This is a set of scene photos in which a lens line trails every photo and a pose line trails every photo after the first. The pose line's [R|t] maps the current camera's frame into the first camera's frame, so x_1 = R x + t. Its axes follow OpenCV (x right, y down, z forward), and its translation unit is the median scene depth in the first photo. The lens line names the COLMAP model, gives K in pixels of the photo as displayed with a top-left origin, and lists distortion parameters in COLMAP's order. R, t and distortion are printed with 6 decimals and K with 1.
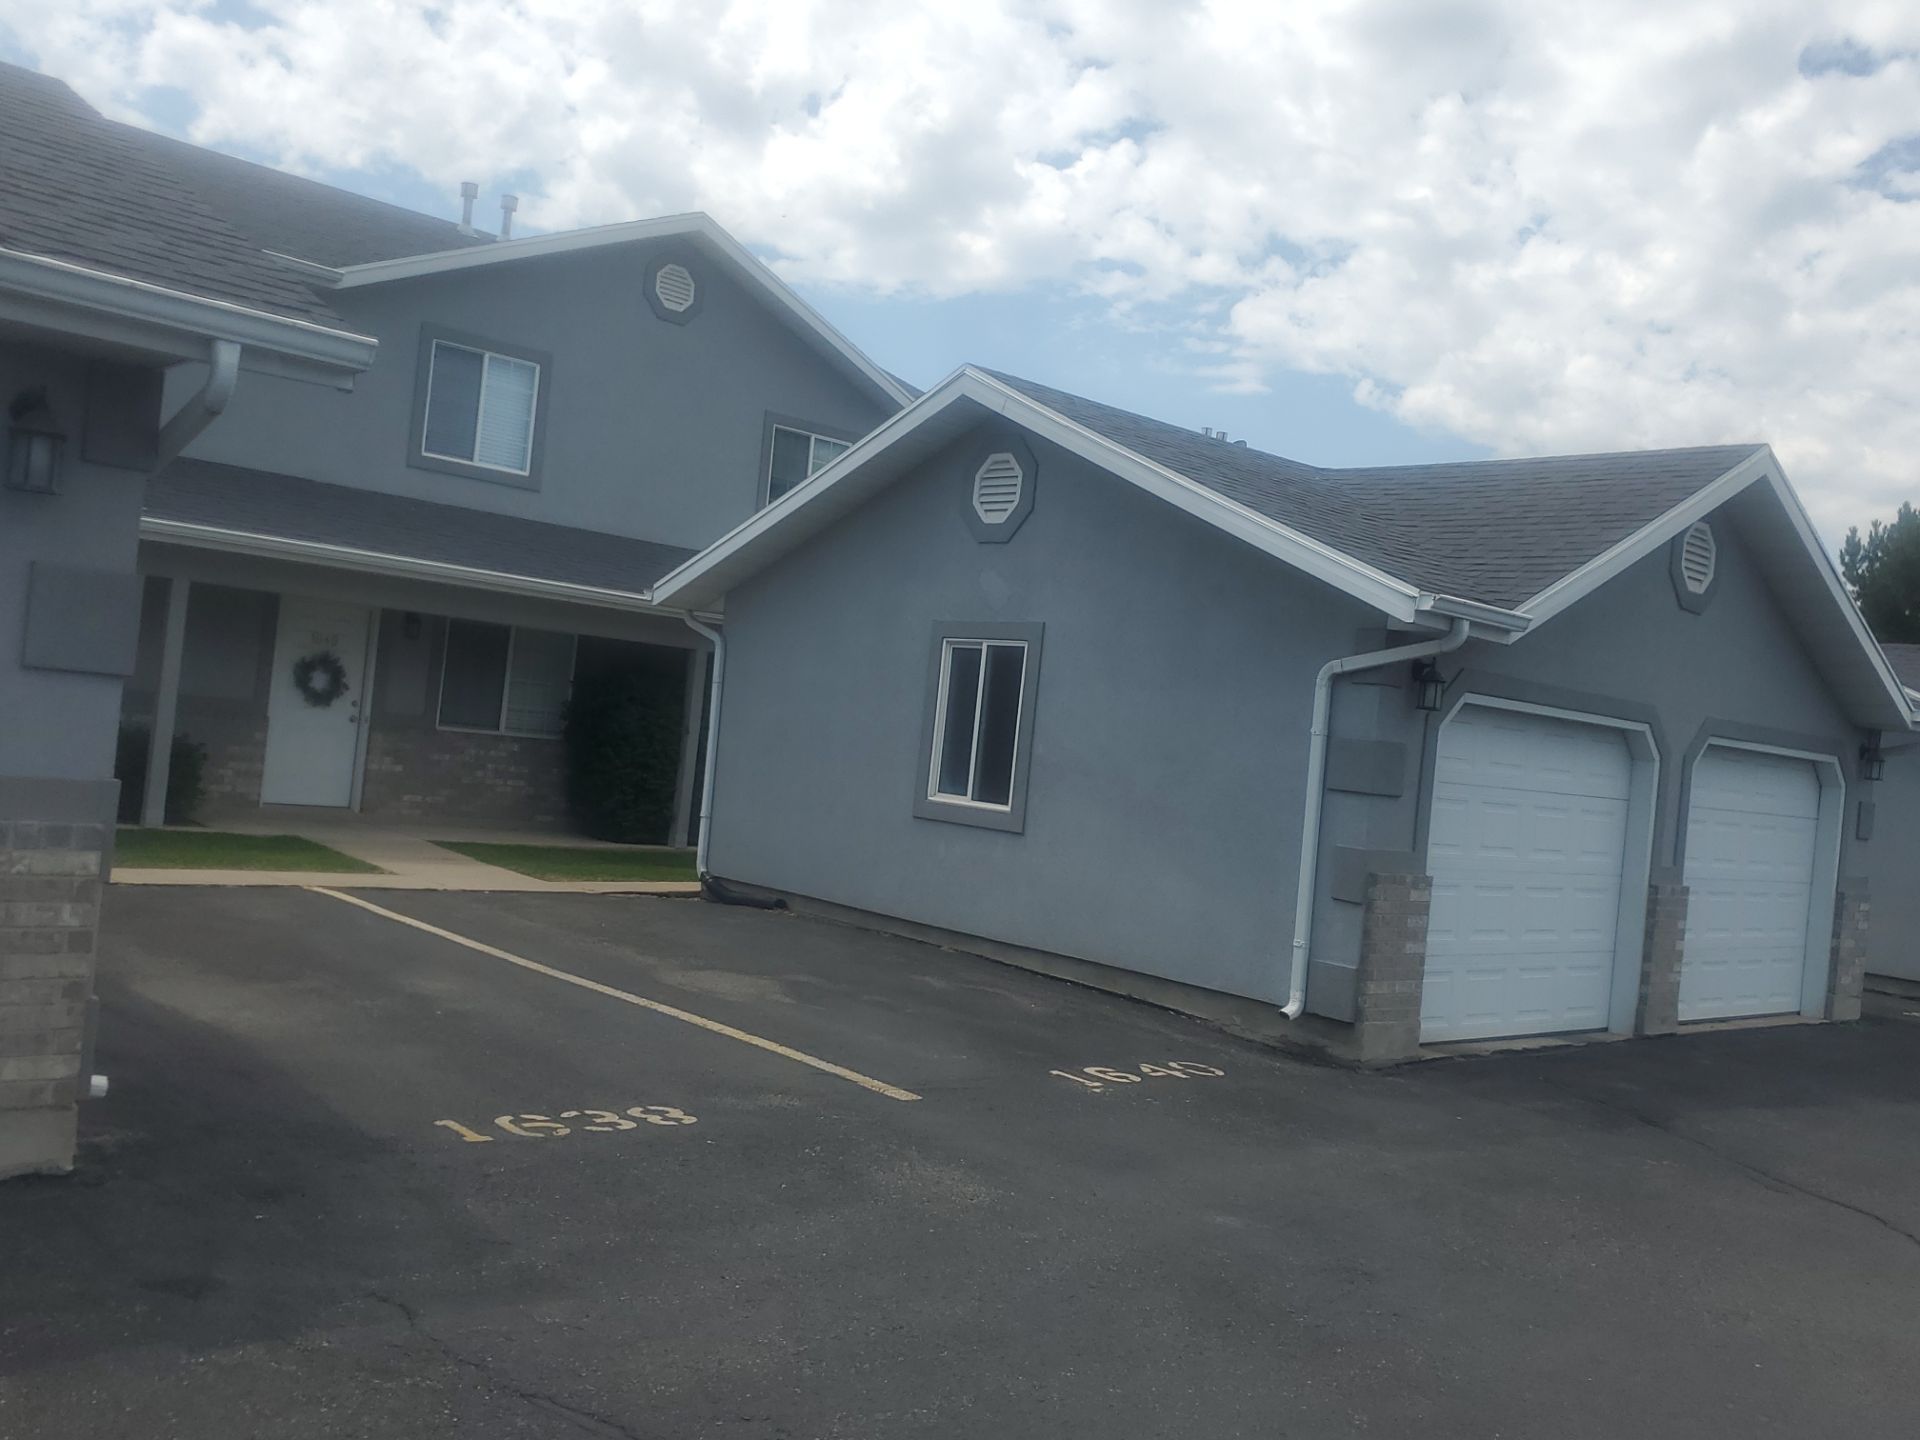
lens RADIAL K [[1726.9, 0, 942.1], [0, 1726.9, 728.7], [0, 0, 1]] dist [0.028323, -0.017876]
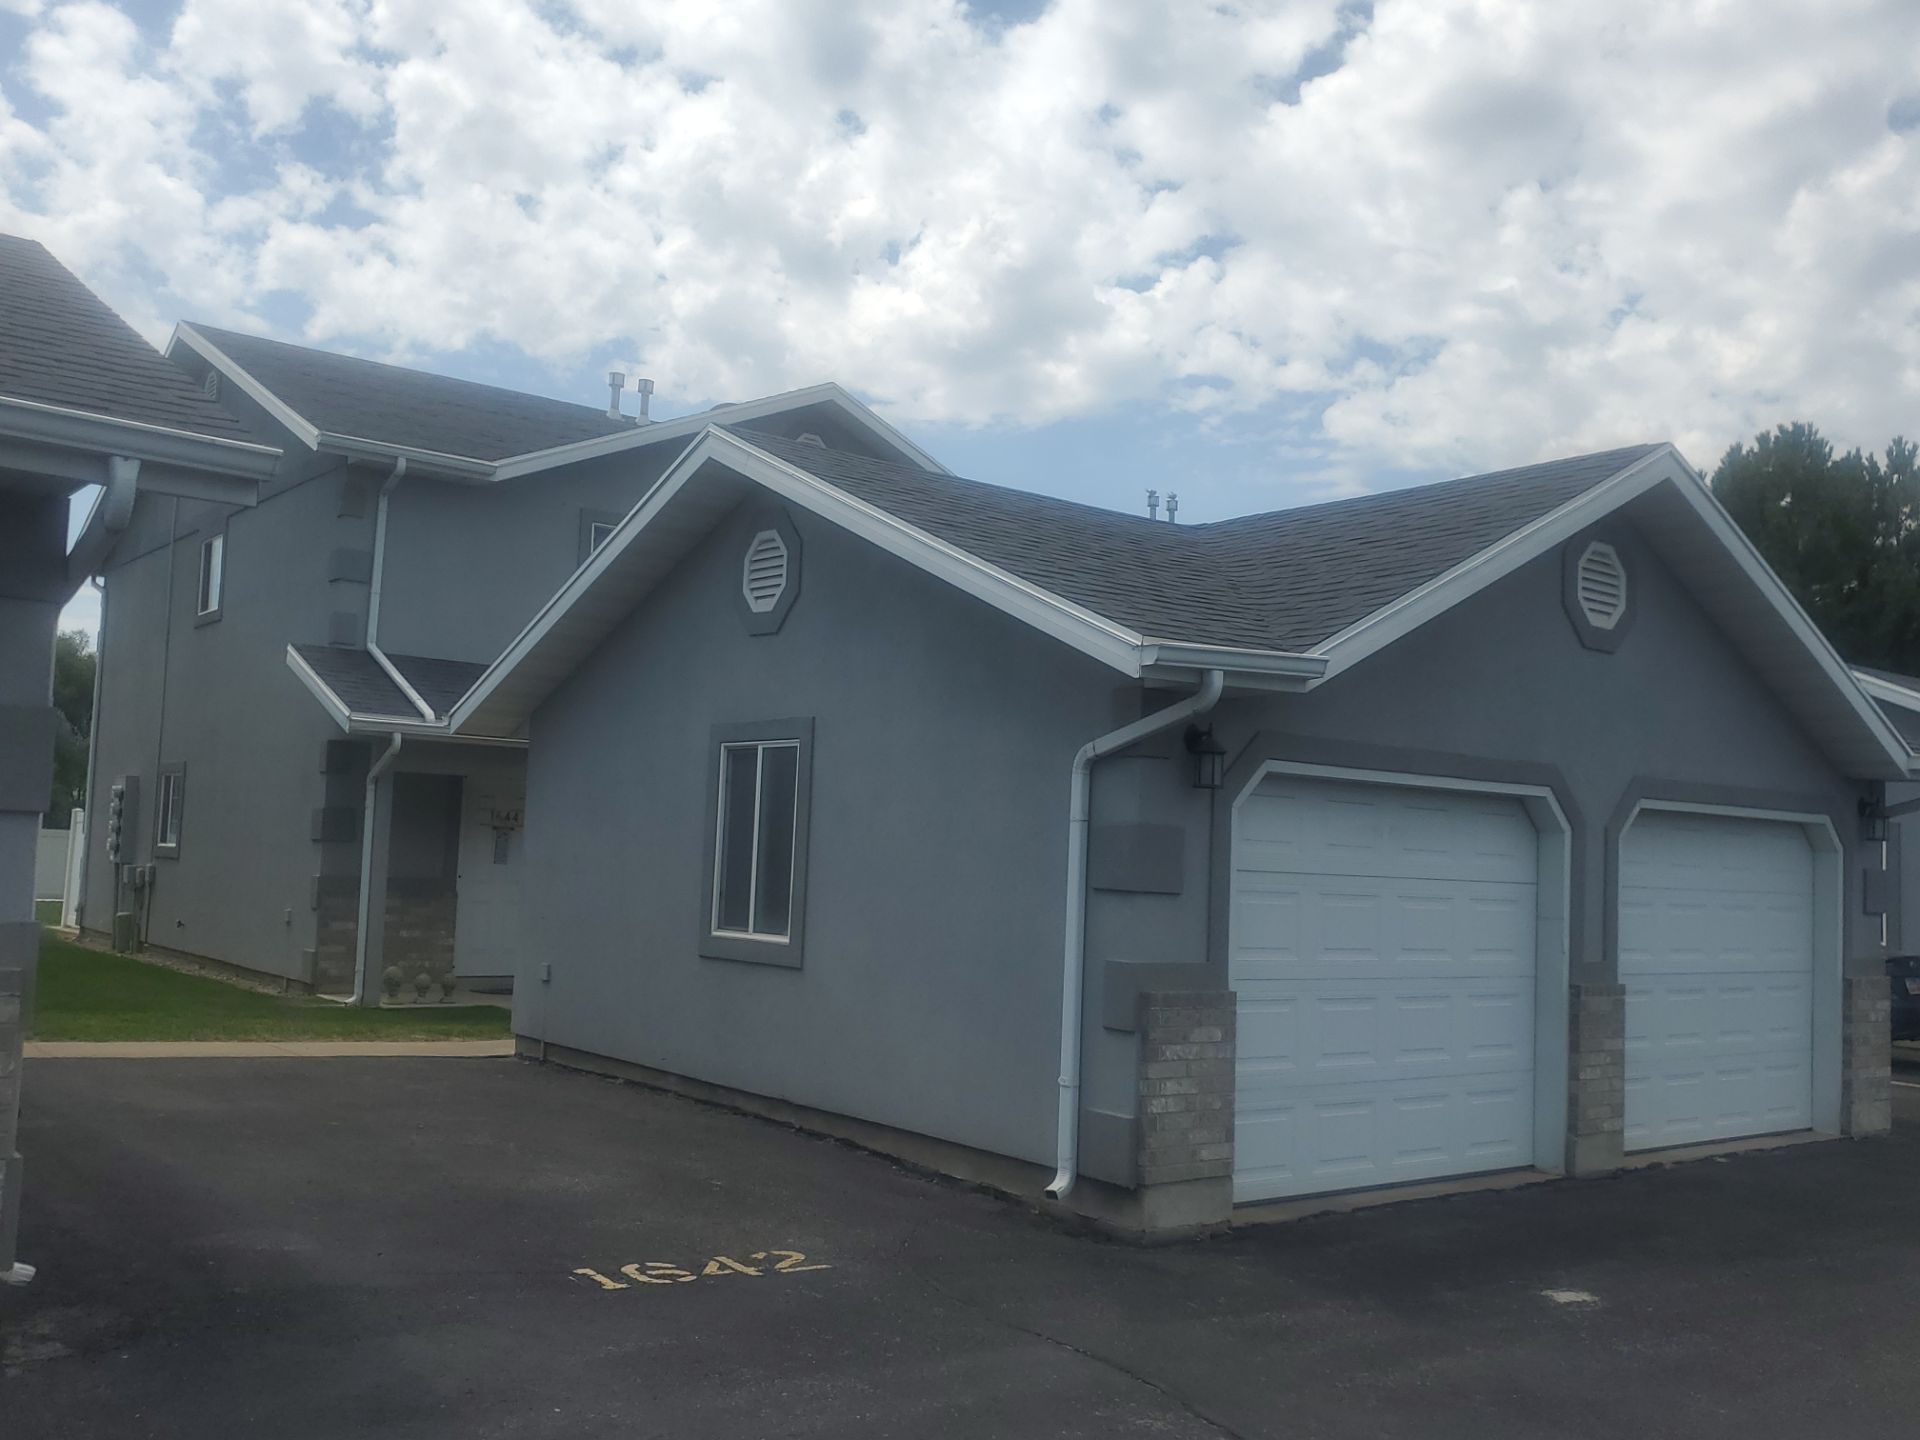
lens RADIAL K [[1732.0, 0, 936.1], [0, 1732.0, 748.6], [0, 0, 1]] dist [0.023061, -0.008038]
pose [[0.995198, -0.067888, -0.070512, 0.116198], [0.063275, 0.995831, -0.065705, 0.009283], [0.074678, 0.060928, 0.995345, 0.103200]]
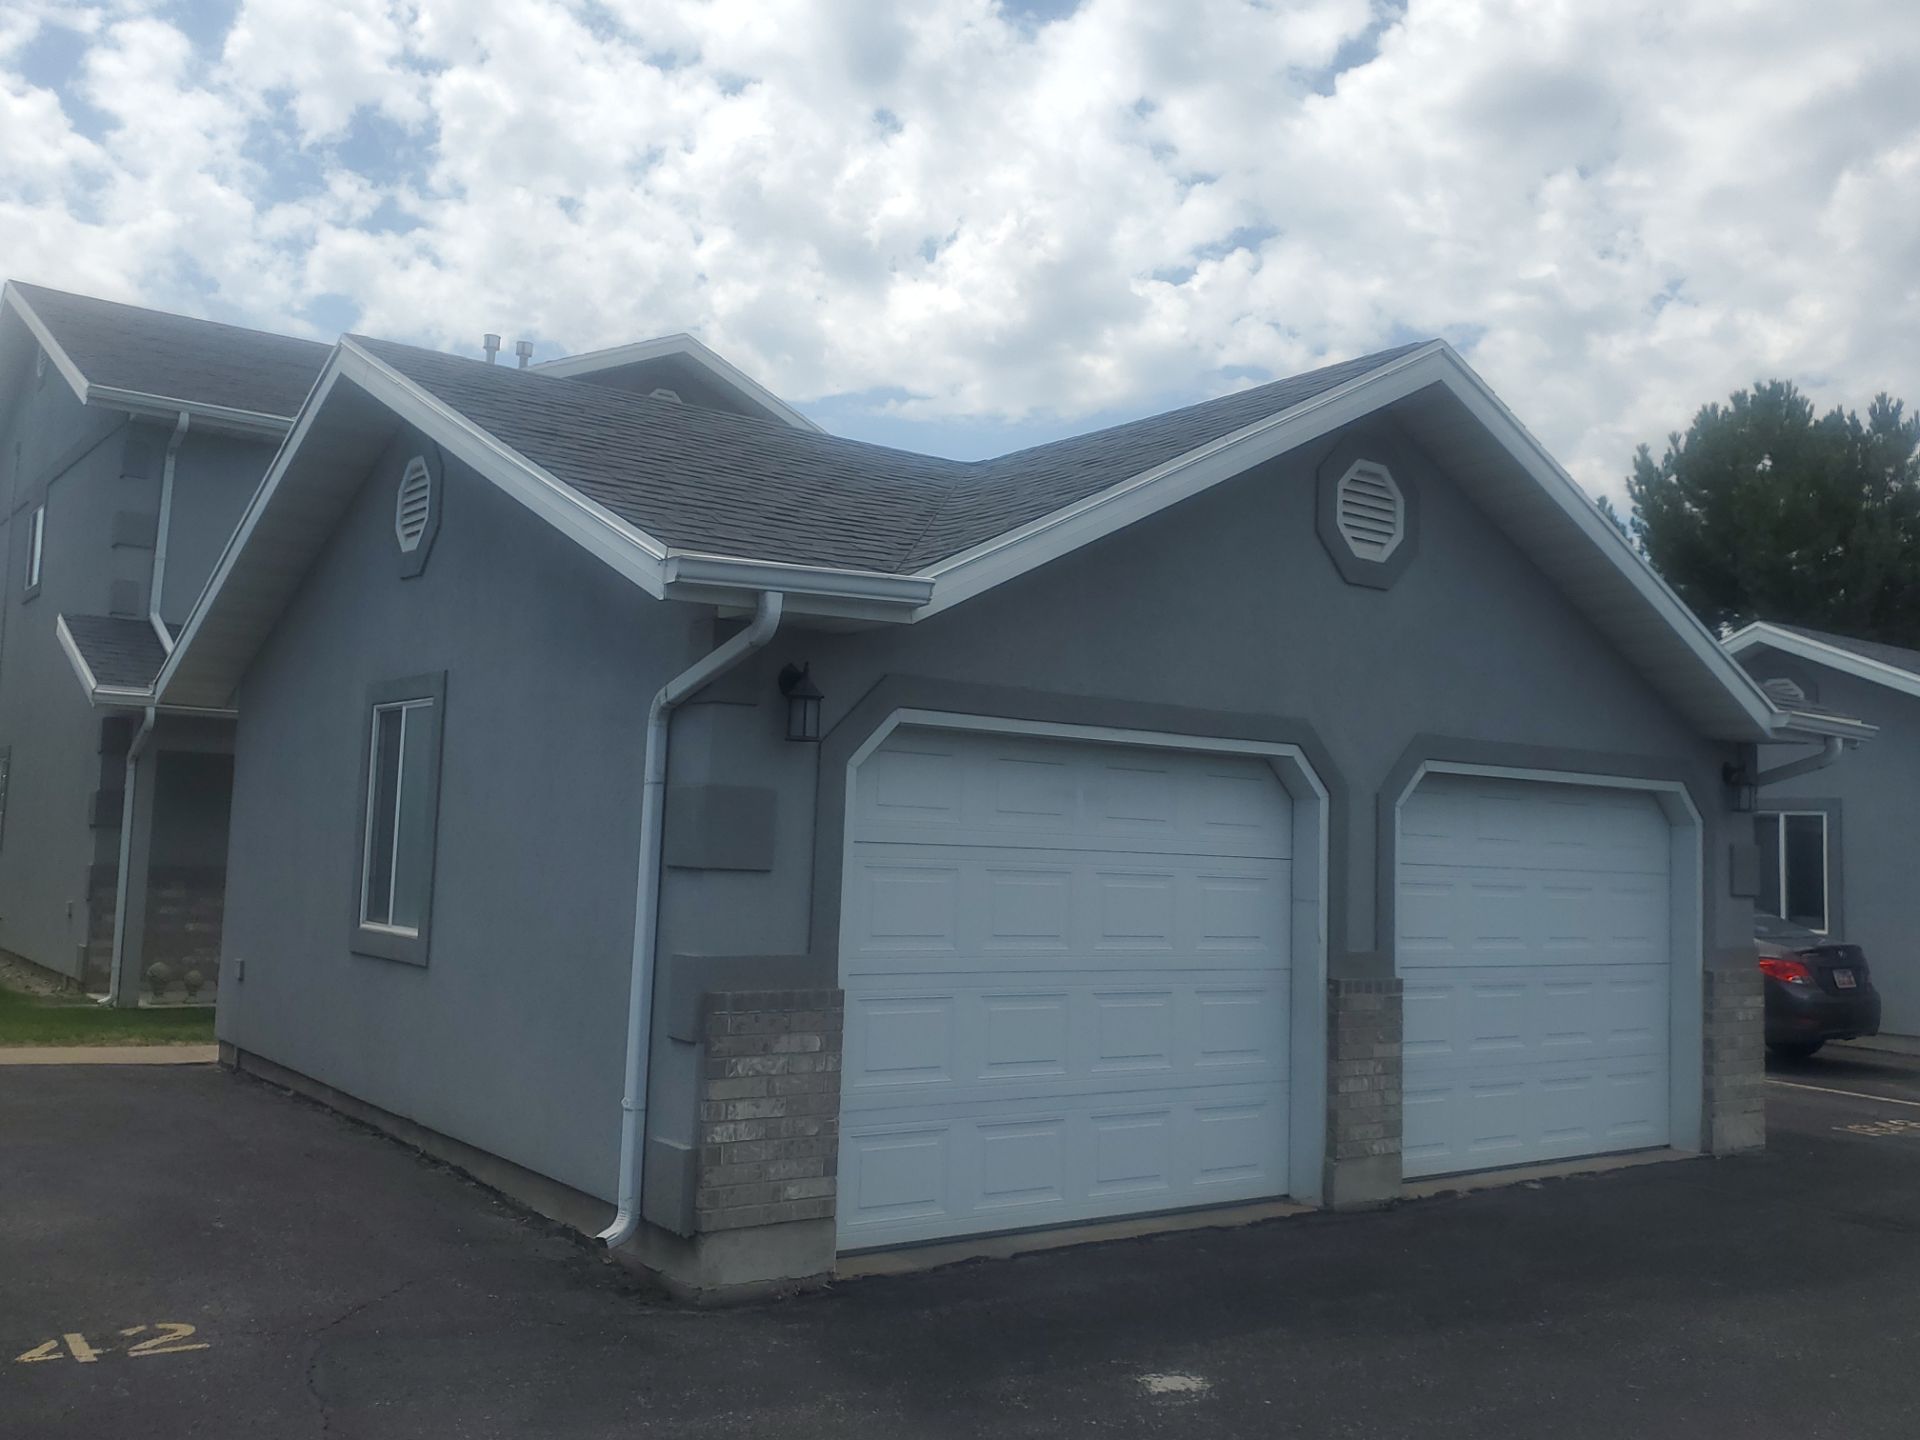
lens RADIAL K [[1732.0, 0, 933.1], [0, 1732.0, 709.2], [0, 0, 1]] dist [0.023061, -0.008038]
pose [[0.992413, -0.076402, -0.096332, 0.215578], [0.068063, 0.993874, -0.087069, 0.021327], [0.102394, 0.079852, 0.991534, 0.191902]]
